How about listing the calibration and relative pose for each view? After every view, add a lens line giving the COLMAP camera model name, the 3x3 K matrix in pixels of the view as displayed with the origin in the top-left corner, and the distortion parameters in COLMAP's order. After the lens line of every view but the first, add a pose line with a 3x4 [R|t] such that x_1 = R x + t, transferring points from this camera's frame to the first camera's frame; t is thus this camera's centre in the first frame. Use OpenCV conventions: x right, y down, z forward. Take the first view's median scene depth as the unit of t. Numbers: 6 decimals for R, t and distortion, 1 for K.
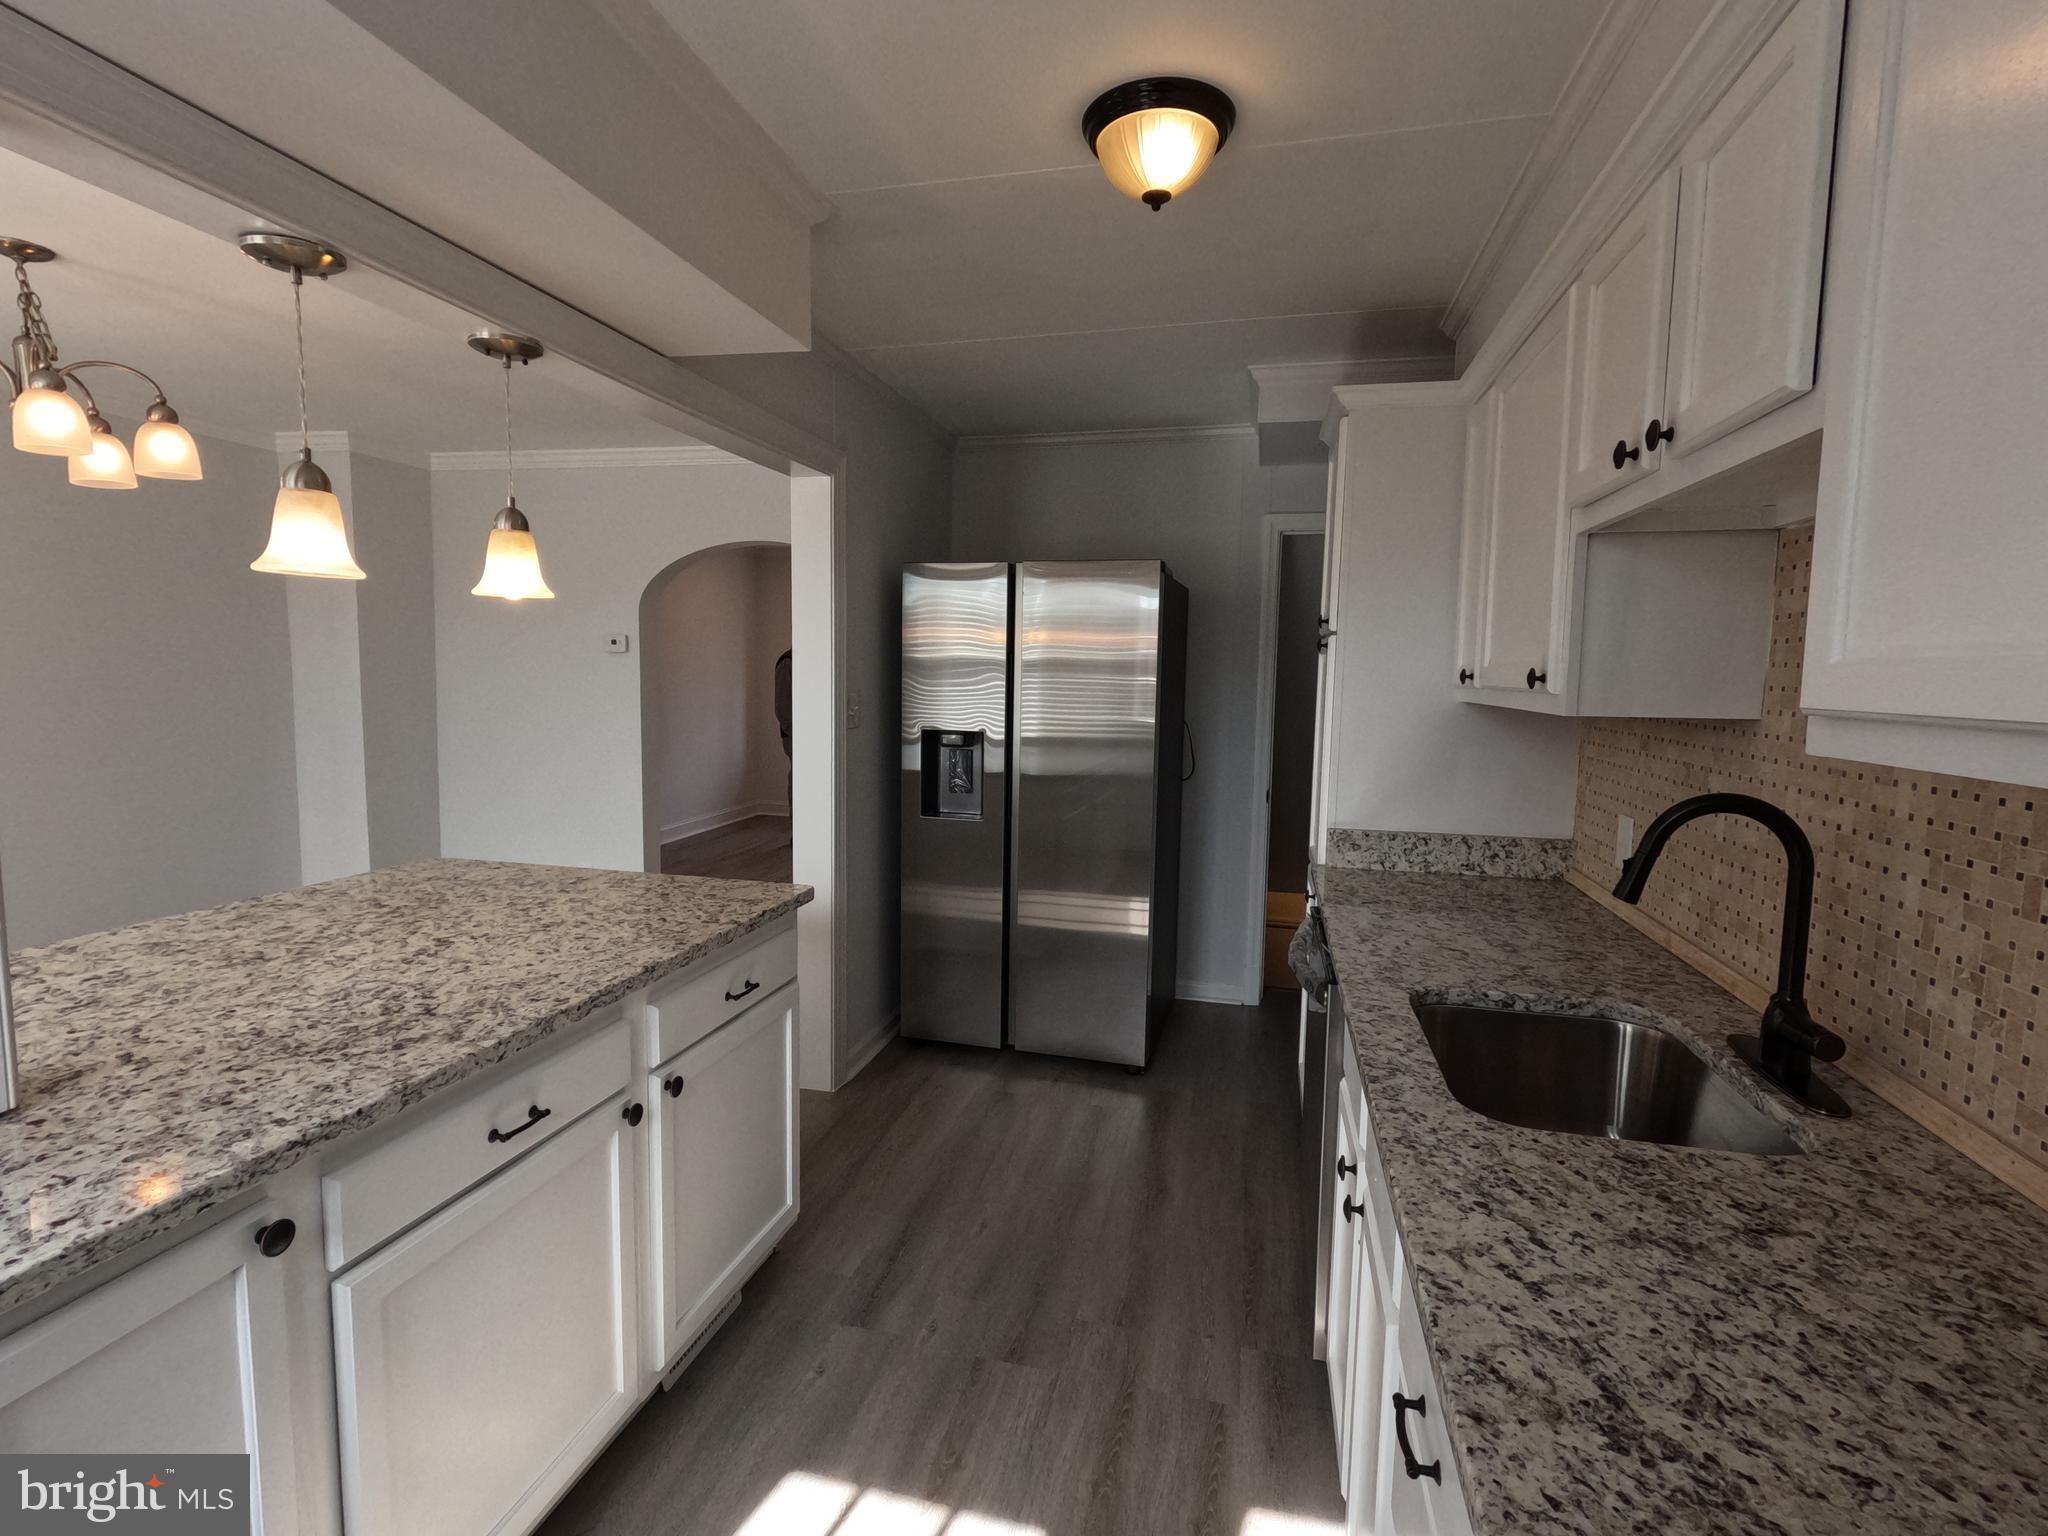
lens RADIAL K [[979.8, 0, 1036.1], [0, 979.8, 756.4], [0, 0, 1]] dist [0.002816, -0.002552]
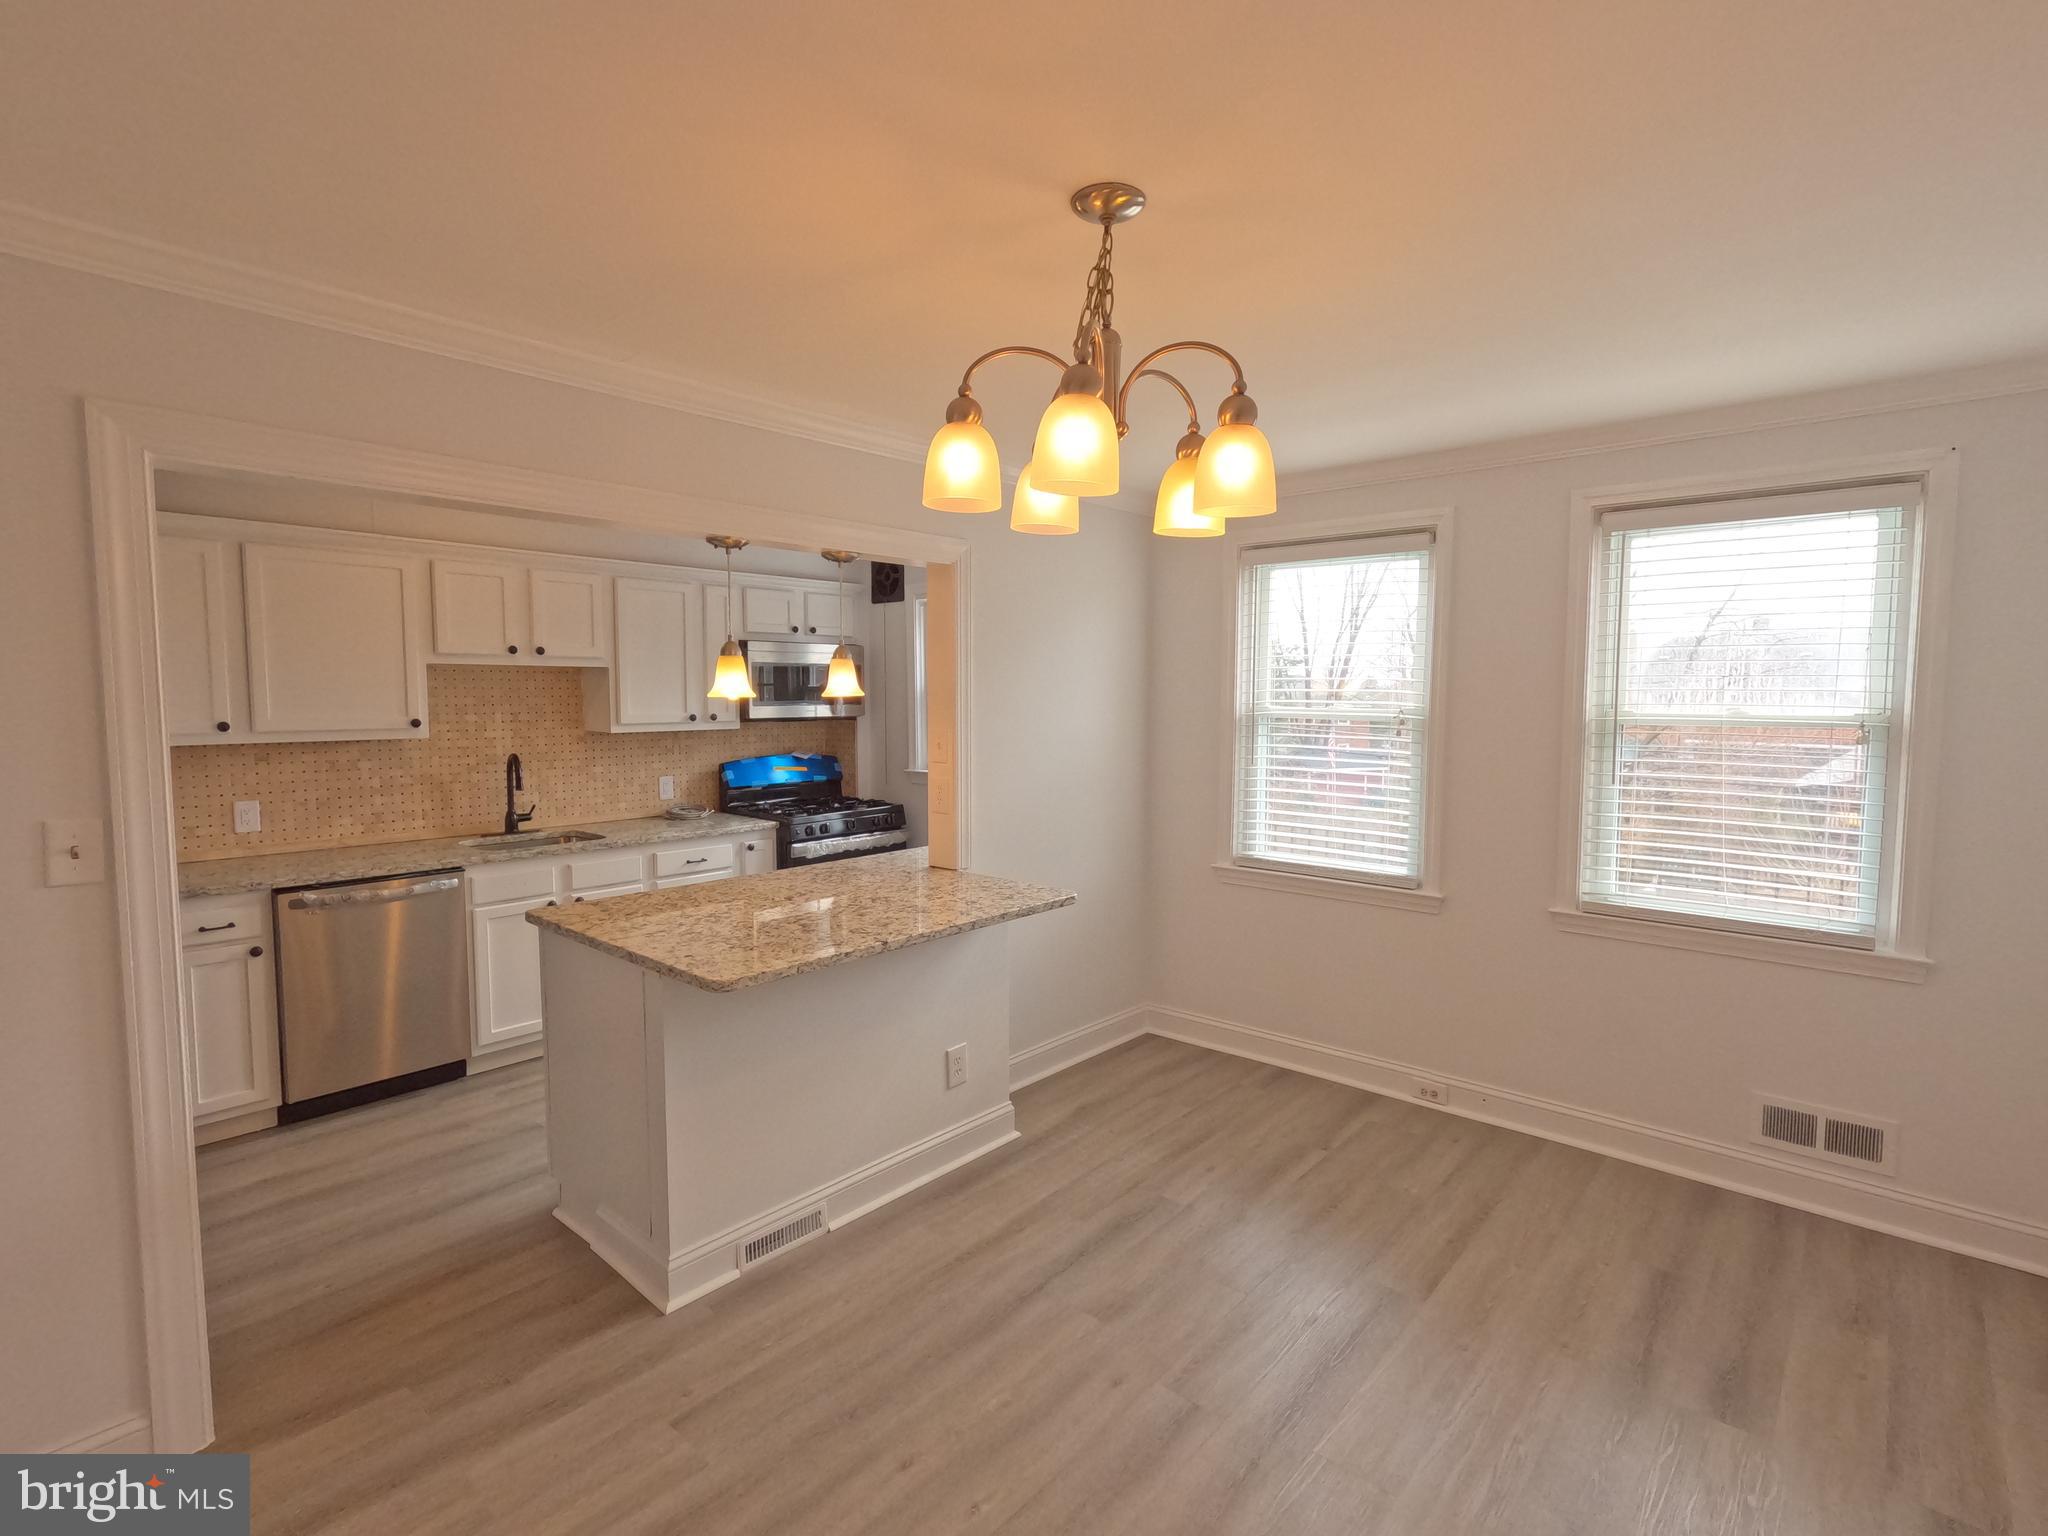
lens RADIAL K [[979.8, 0, 1026.1], [0, 979.8, 767.7], [0, 0, 1]] dist [0.002816, -0.002552]
pose [[-0.877545, -0.061186, 0.475574, -2.223029], [0.021421, 0.985832, 0.166361, -0.395313], [-0.479015, 0.156177, -0.863801, 2.817696]]
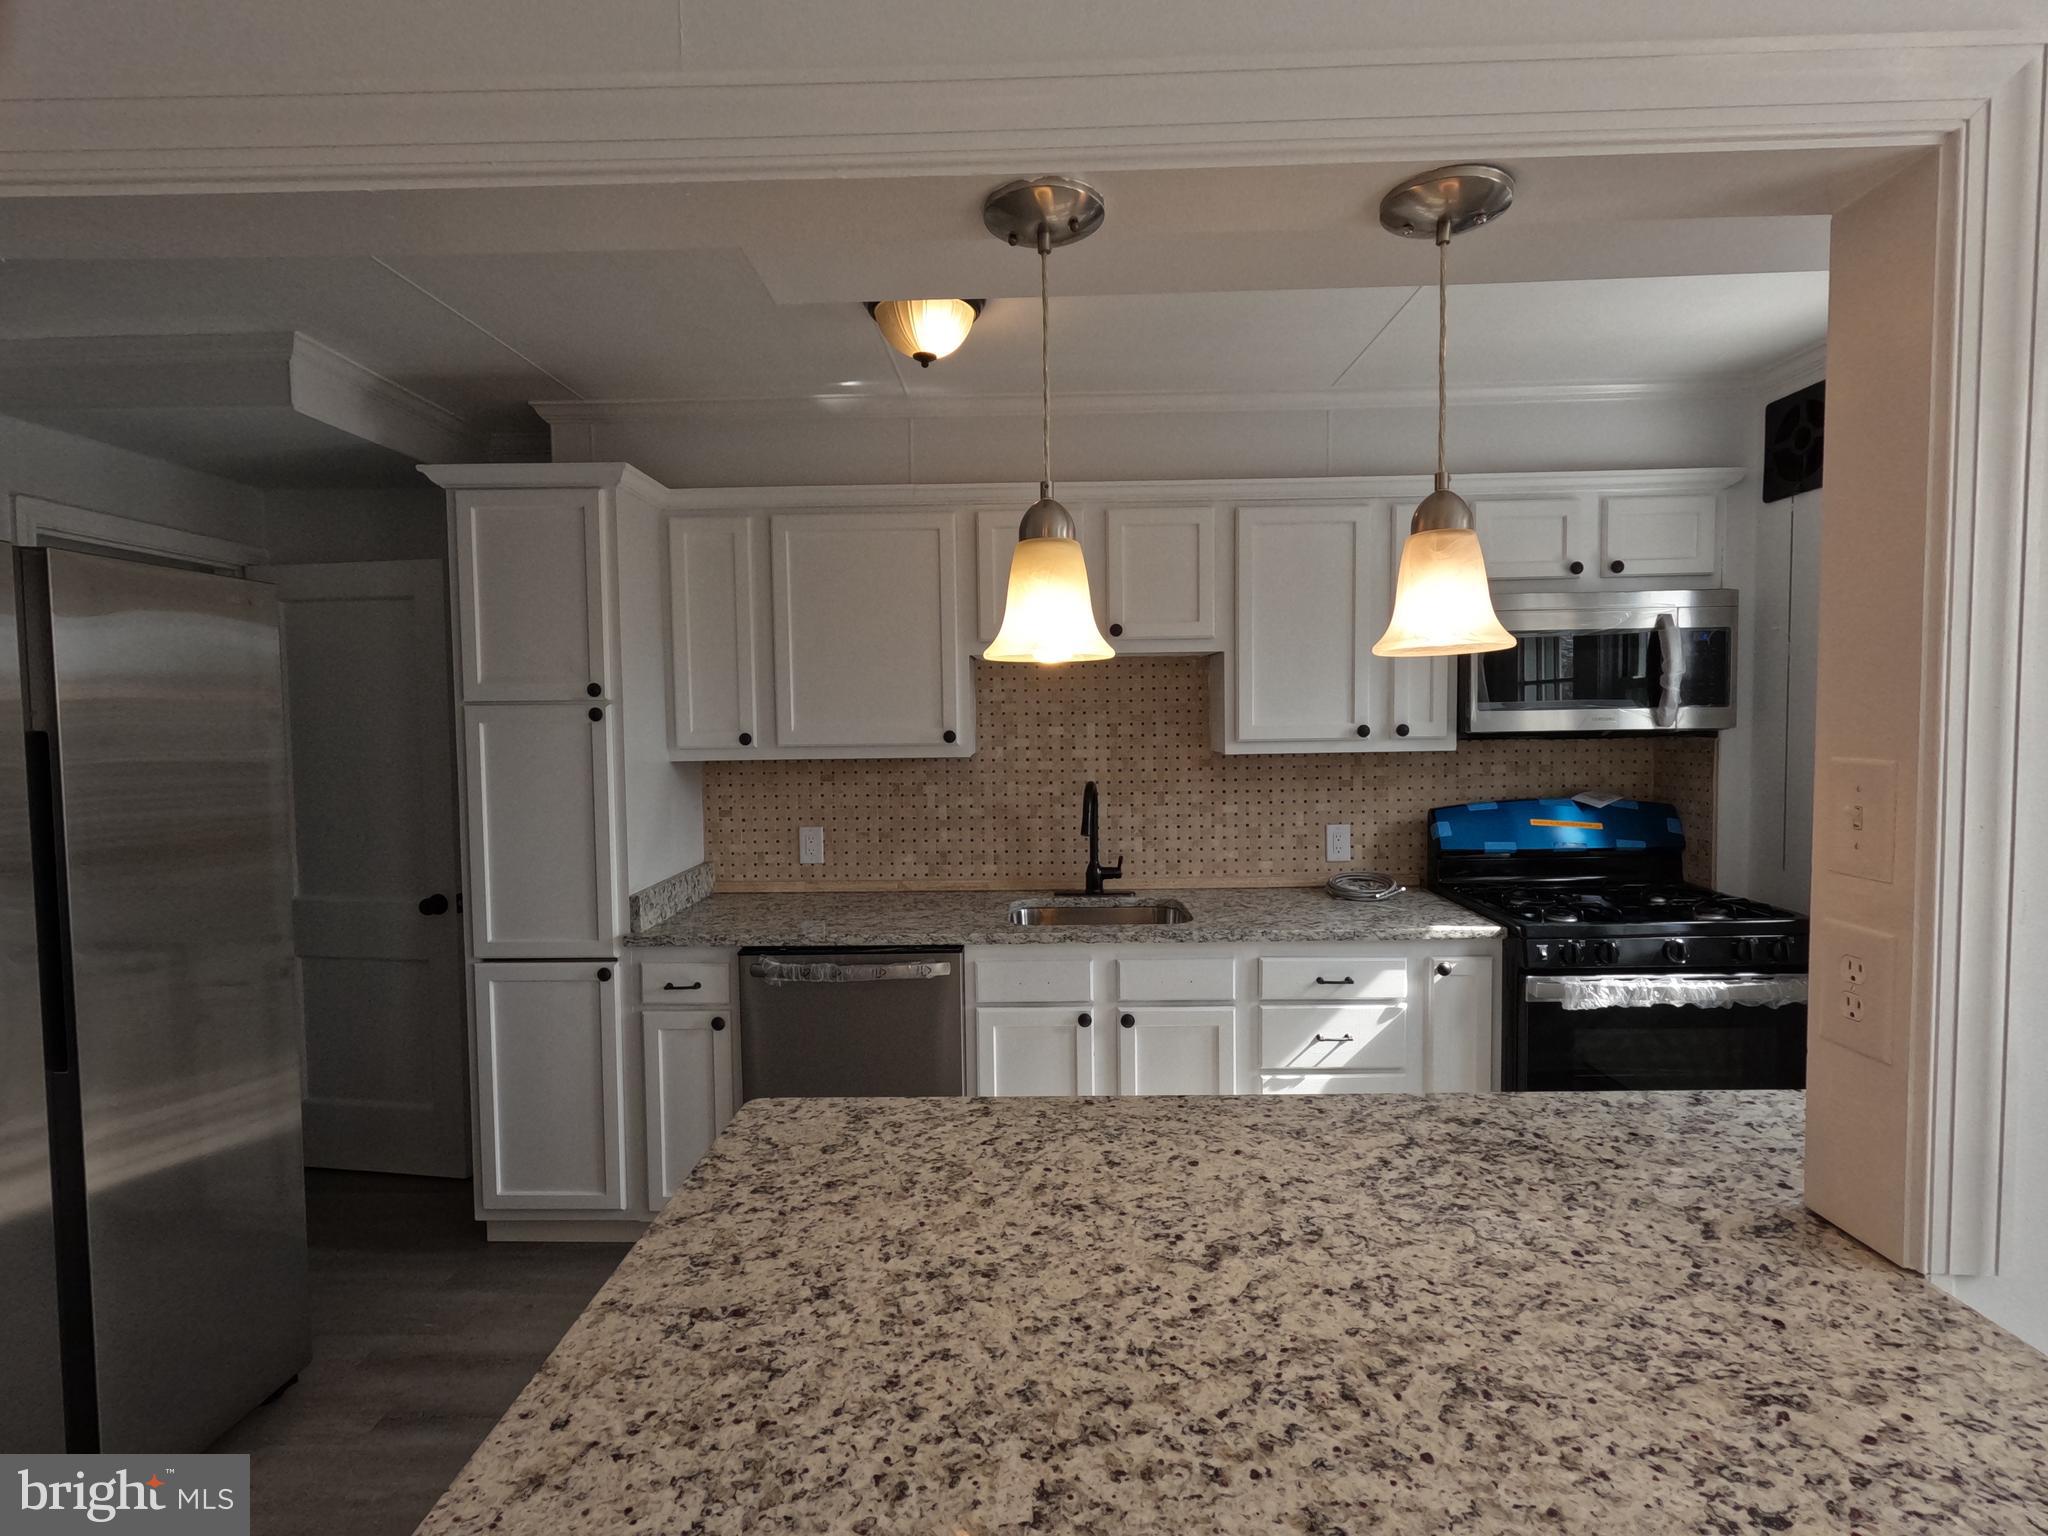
lens RADIAL K [[979.8, 0, 1024.3], [0, 979.8, 769.7], [0, 0, 1]] dist [0.002816, -0.002552]
pose [[-0.205990, -0.070196, 0.976033, -1.407852], [0.097502, 0.990988, 0.091849, -0.199177], [-0.973685, 0.114085, -0.197289, 1.488732]]
